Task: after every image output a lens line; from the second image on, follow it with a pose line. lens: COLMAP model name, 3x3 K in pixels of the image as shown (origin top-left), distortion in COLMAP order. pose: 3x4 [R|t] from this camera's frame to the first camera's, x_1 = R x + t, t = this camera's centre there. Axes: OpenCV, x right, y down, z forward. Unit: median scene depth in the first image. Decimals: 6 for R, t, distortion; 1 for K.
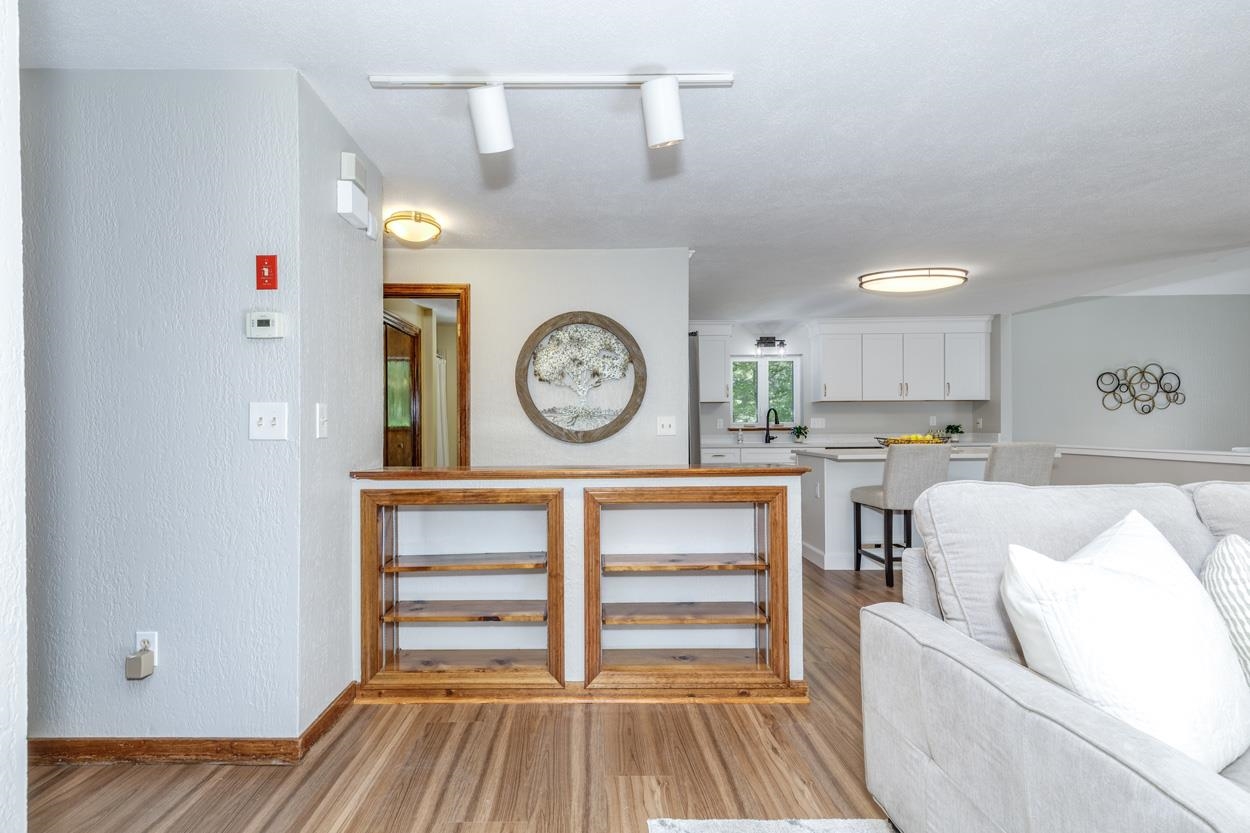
lens RADIAL K [[578.2, 0, 592.6], [0, 578.2, 428.9], [0, 0, 1]] dist [0.015373, -0.000360]
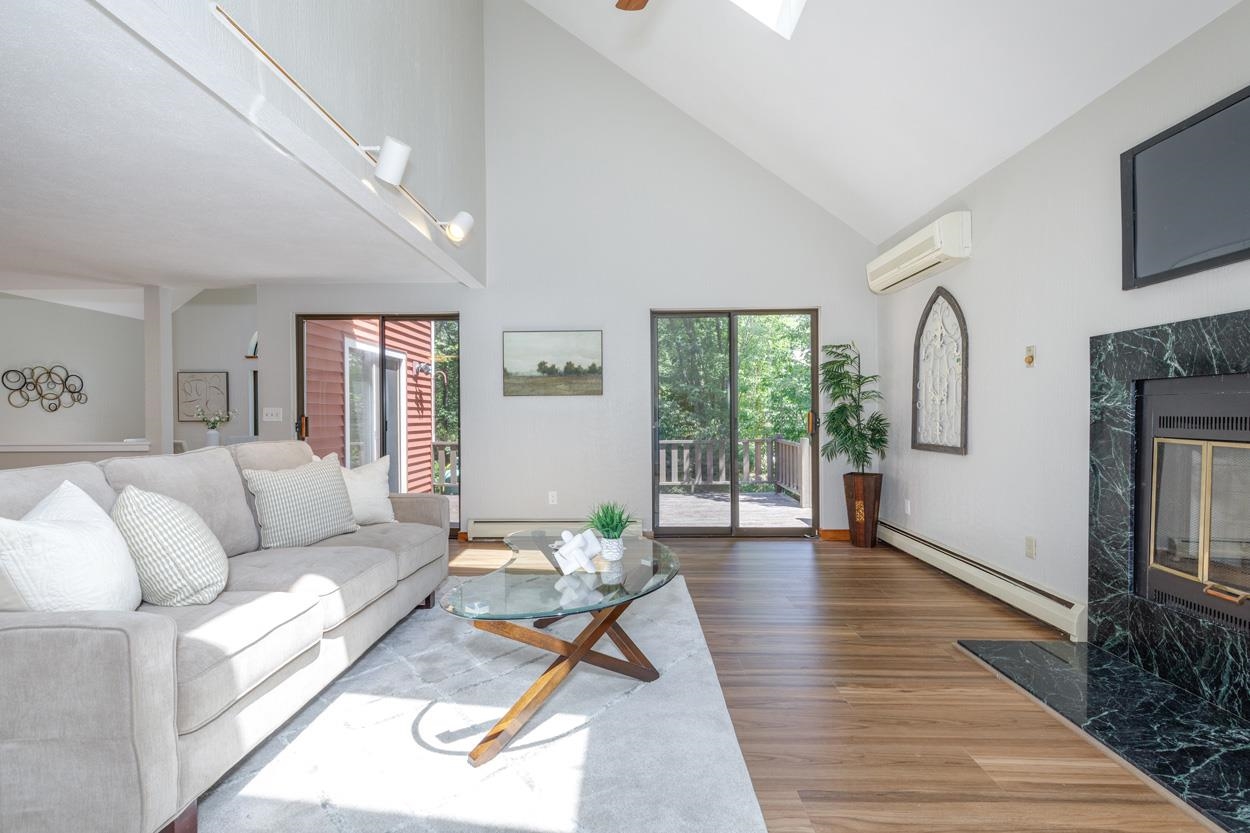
lens RADIAL K [[563.8, 0, 621.5], [0, 563.8, 421.2], [0, 0, 1]] dist [0.011641, -0.001143]
pose [[0.024020, -0.004038, 0.999703, -0.079400], [0.013433, 0.999903, 0.003716, 0.002110], [-0.999621, 0.013340, 0.024072, -0.071070]]
